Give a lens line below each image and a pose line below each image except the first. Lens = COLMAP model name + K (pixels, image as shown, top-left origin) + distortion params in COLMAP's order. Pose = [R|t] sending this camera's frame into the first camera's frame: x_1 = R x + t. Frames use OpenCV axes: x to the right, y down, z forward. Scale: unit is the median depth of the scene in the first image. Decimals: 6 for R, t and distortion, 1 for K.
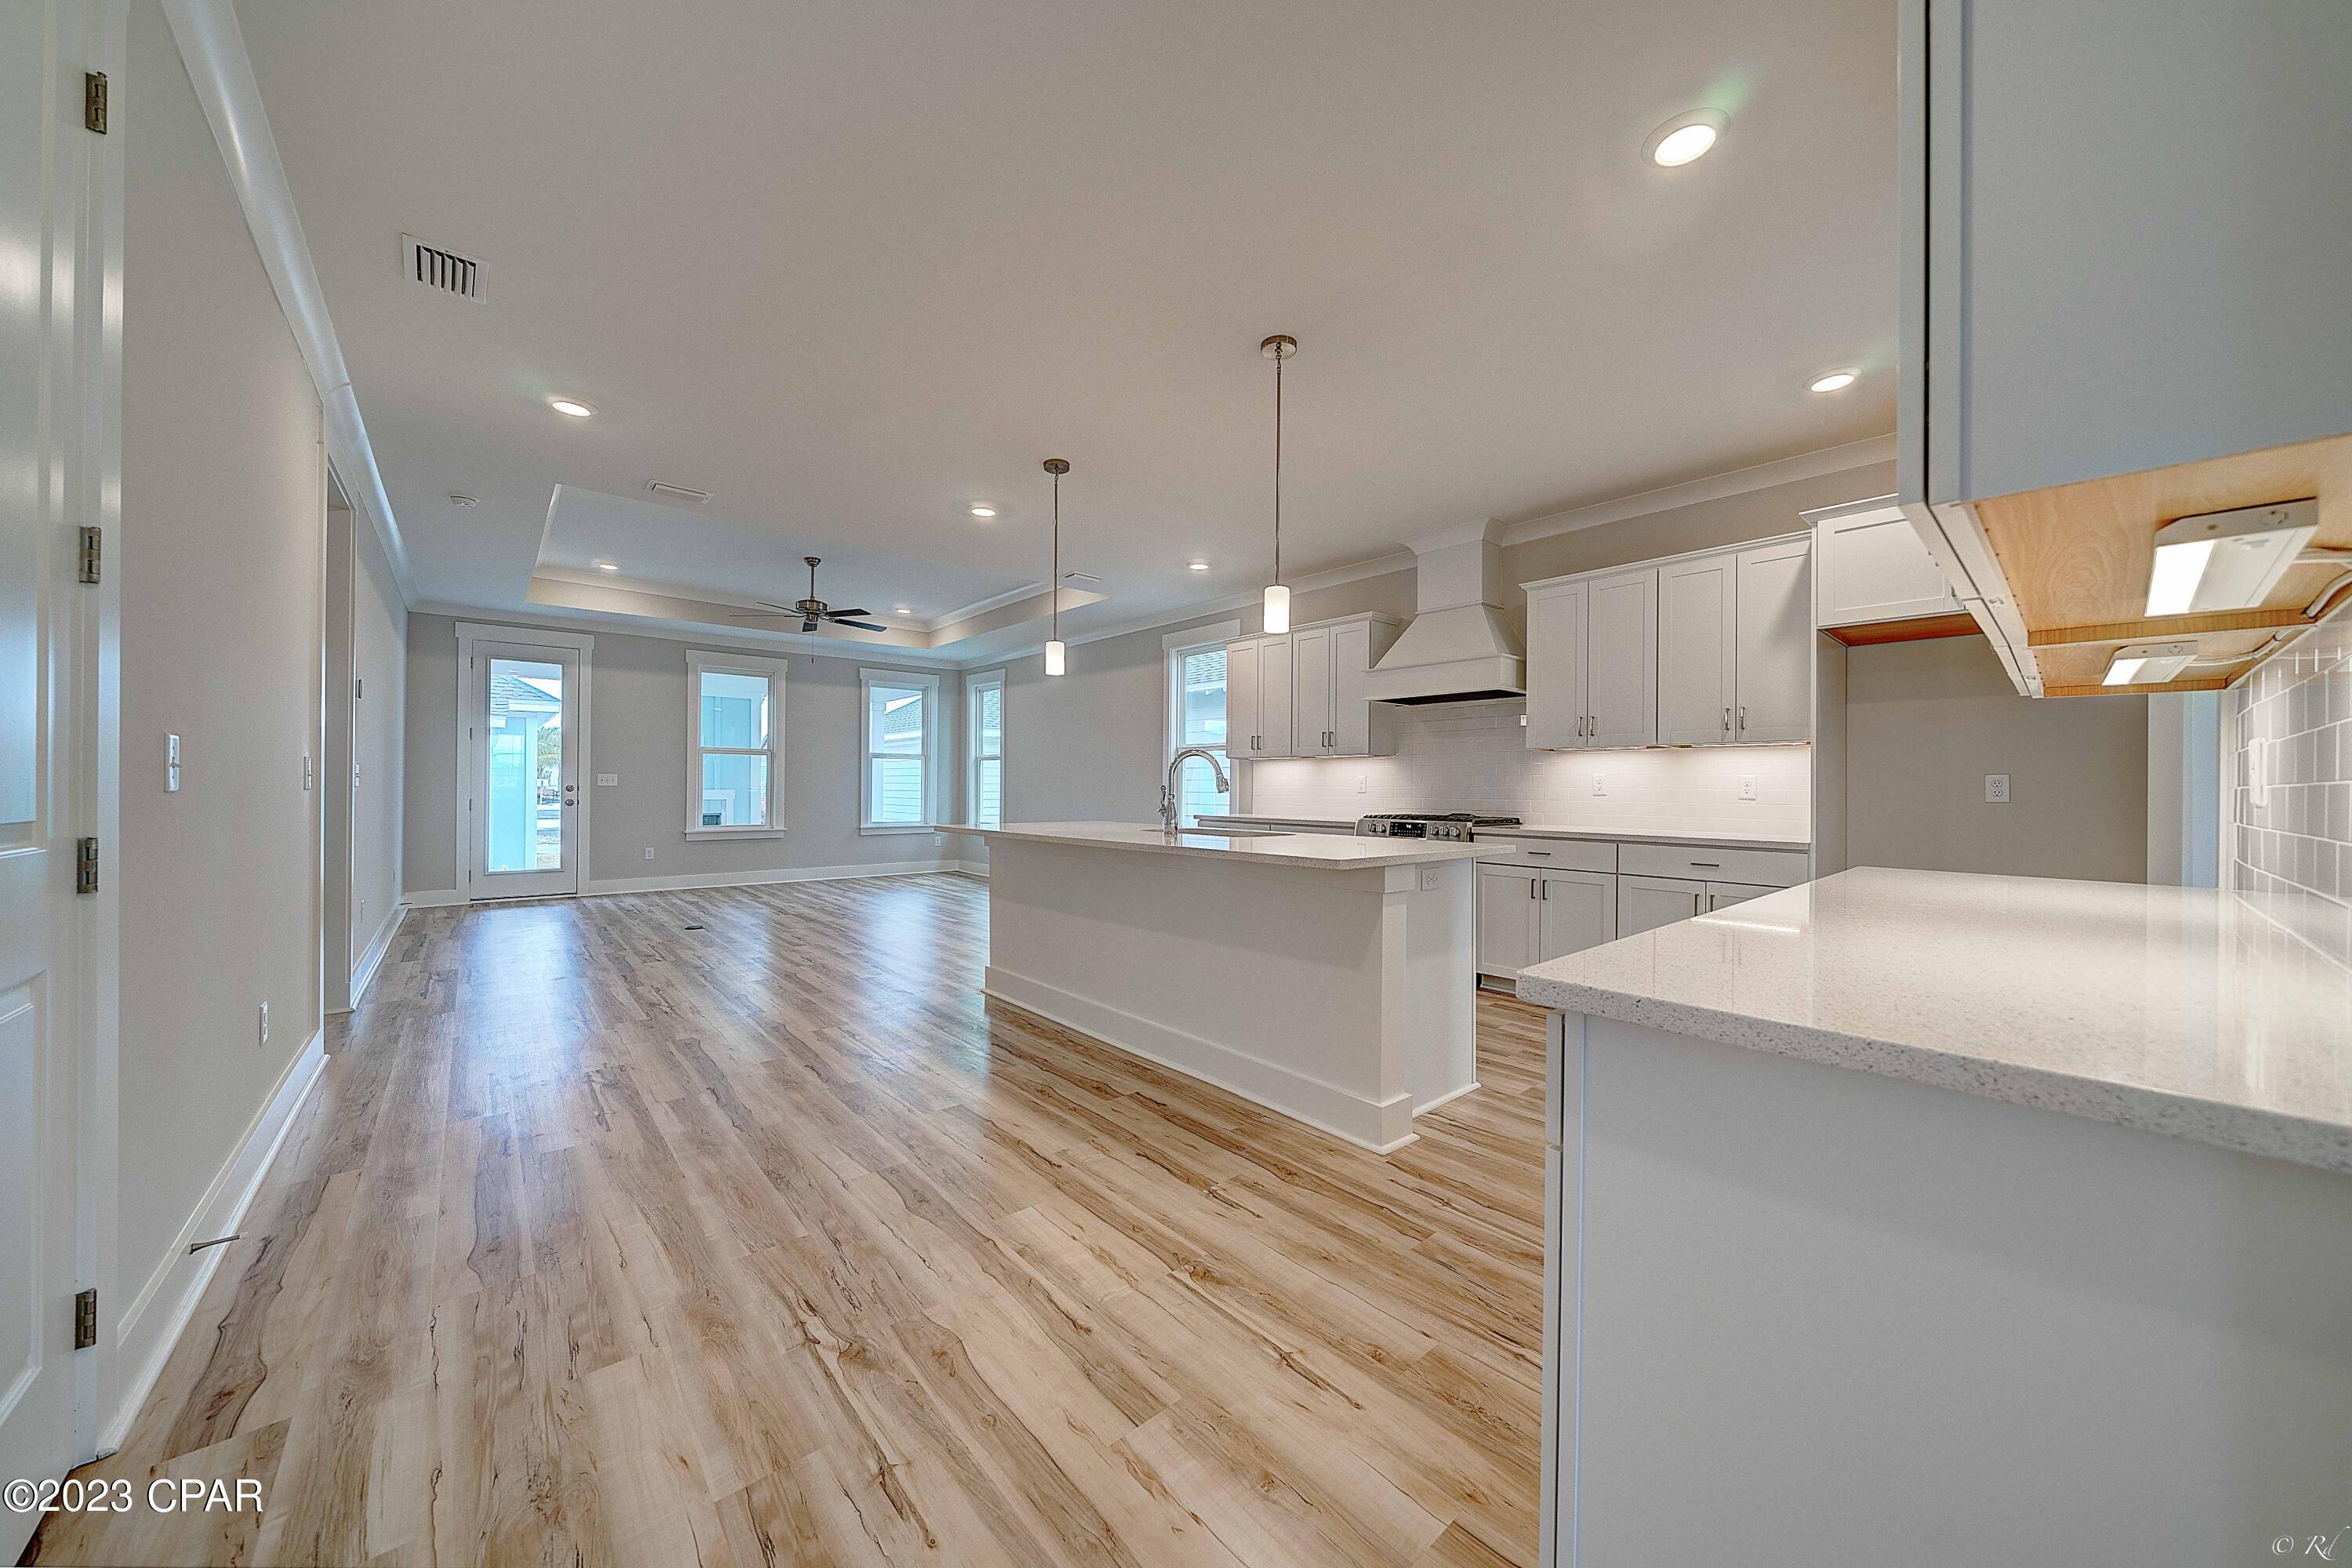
lens RADIAL K [[805.4, 0, 1176.0], [0, 805.4, 784.0], [0, 0, 1]] dist [-0.002981, 0.000079]
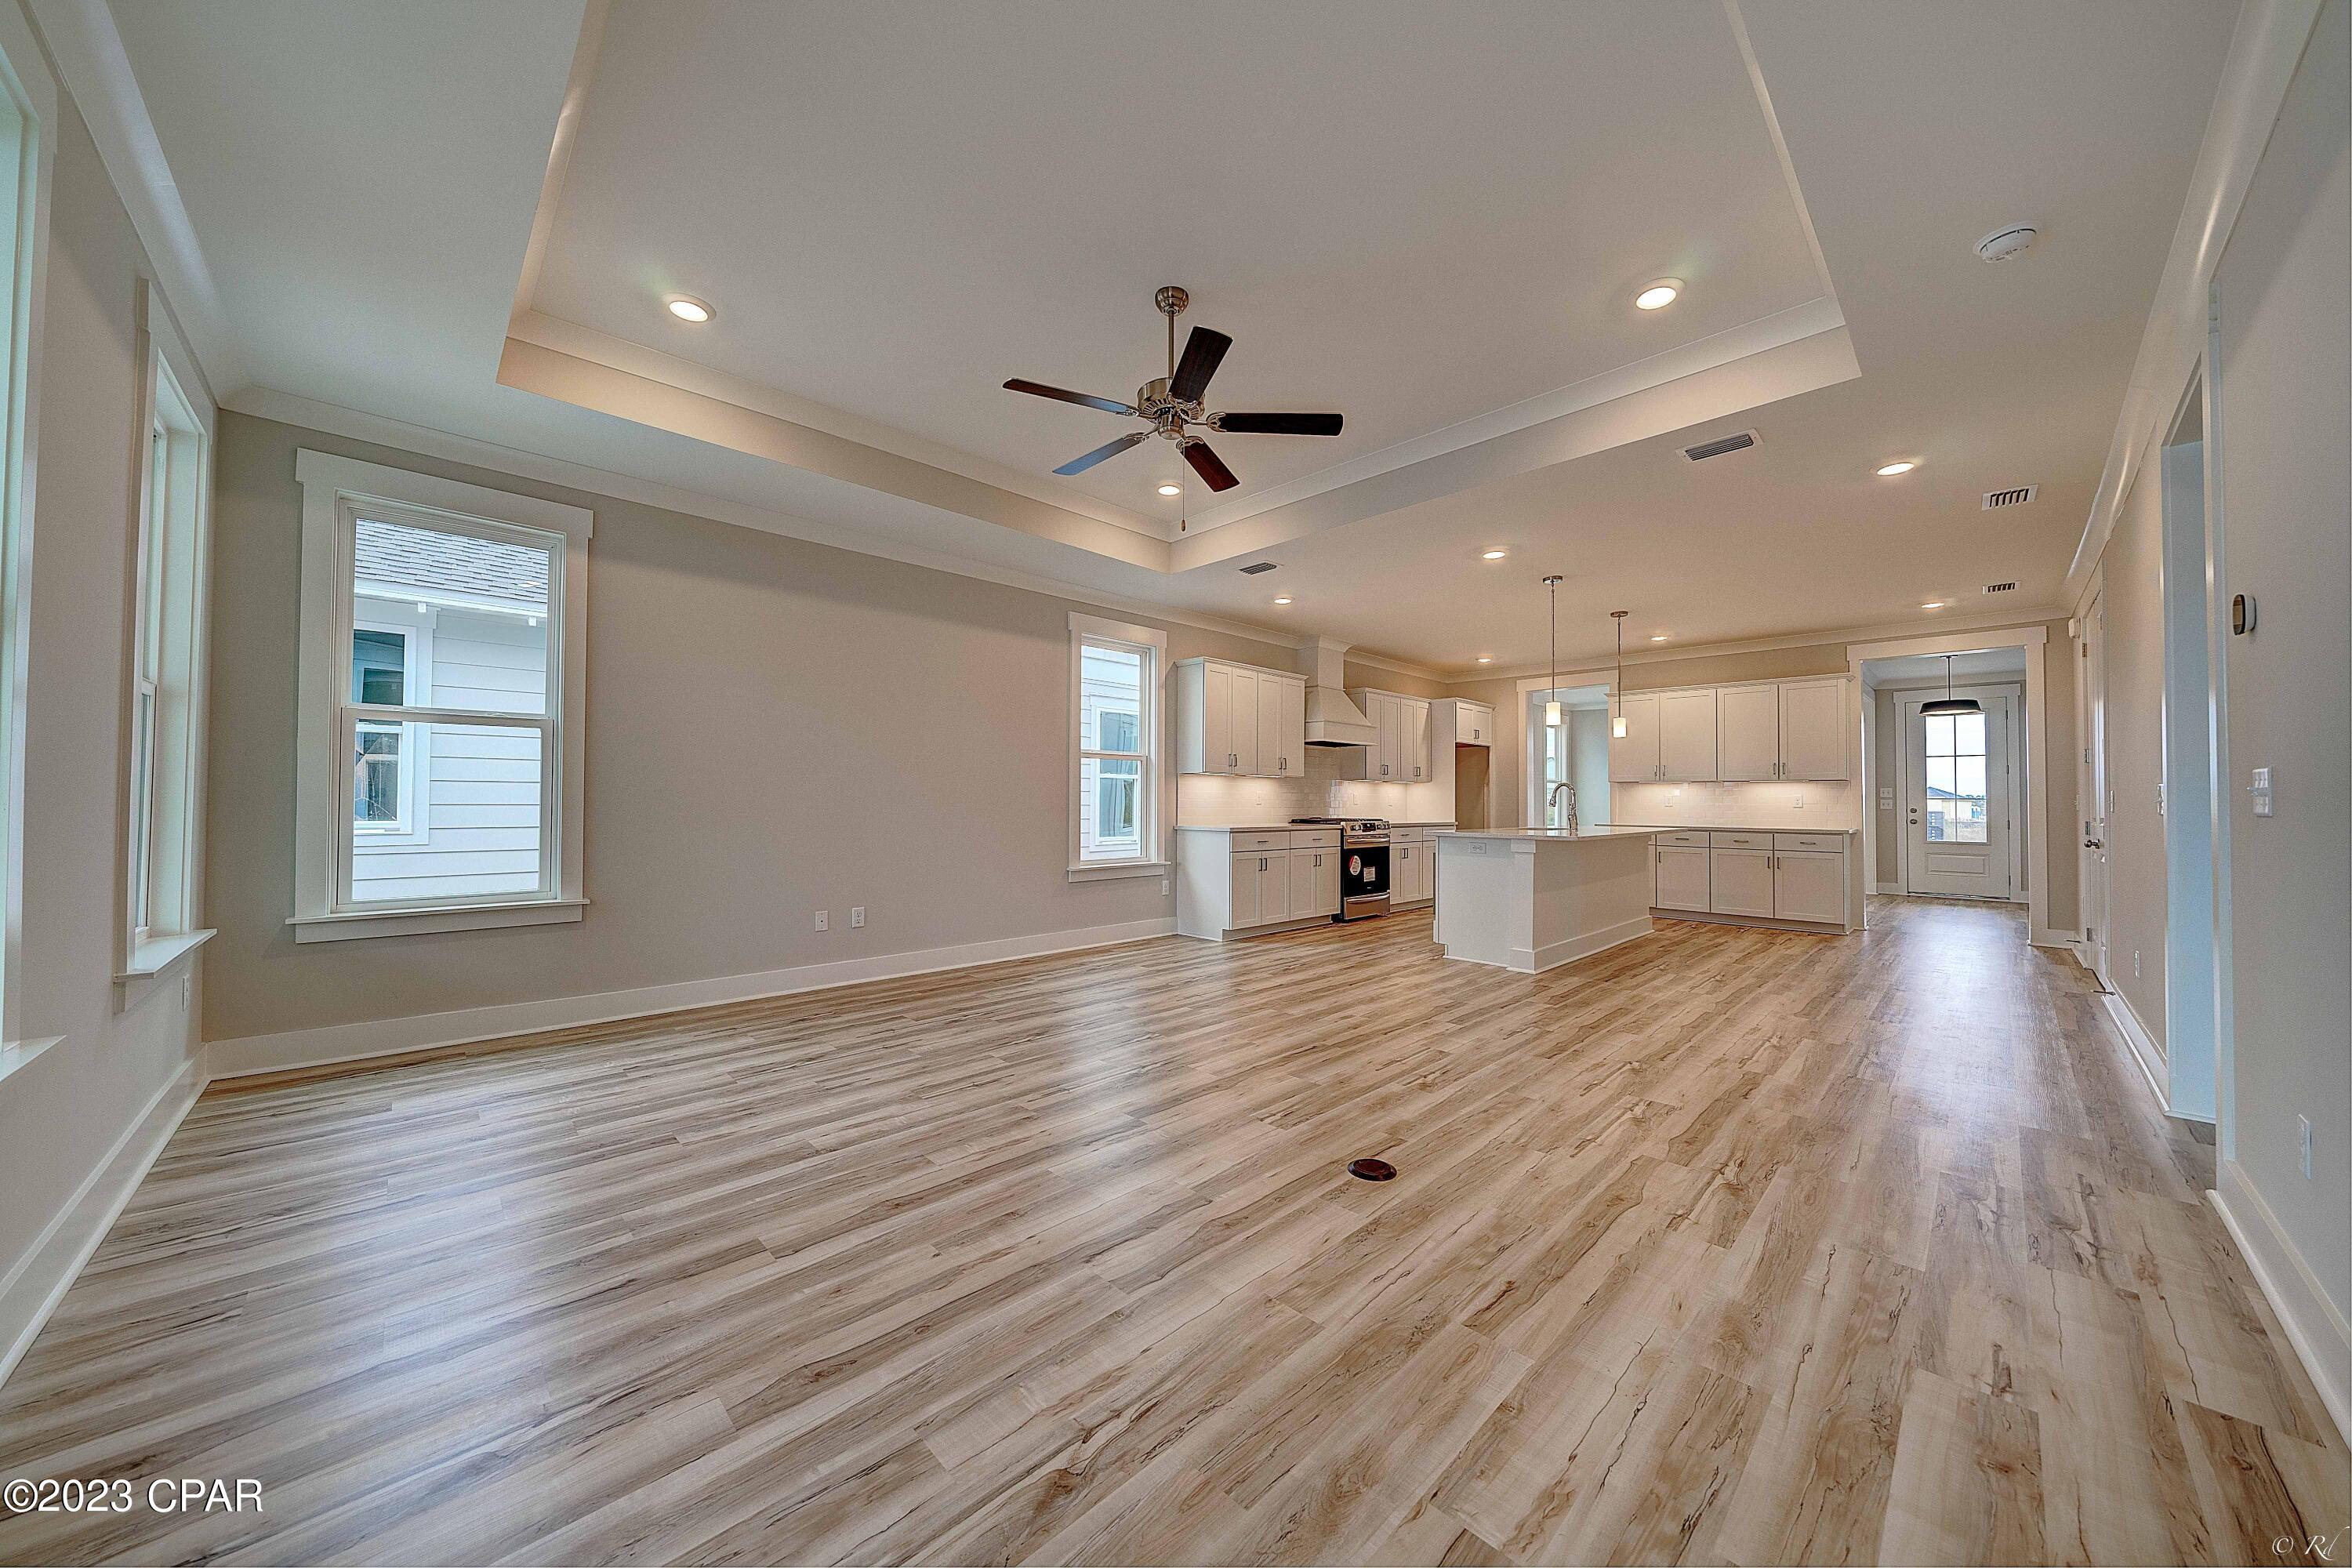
lens RADIAL K [[805.4, 0, 1176.0], [0, 805.4, 784.0], [0, 0, 1]] dist [-0.002981, 0.000079]
pose [[-0.054511, 0.013503, 0.998422, -1.338309], [-0.011344, 0.999836, -0.014141, -0.002899], [-0.998449, -0.012097, -0.054349, 1.520391]]
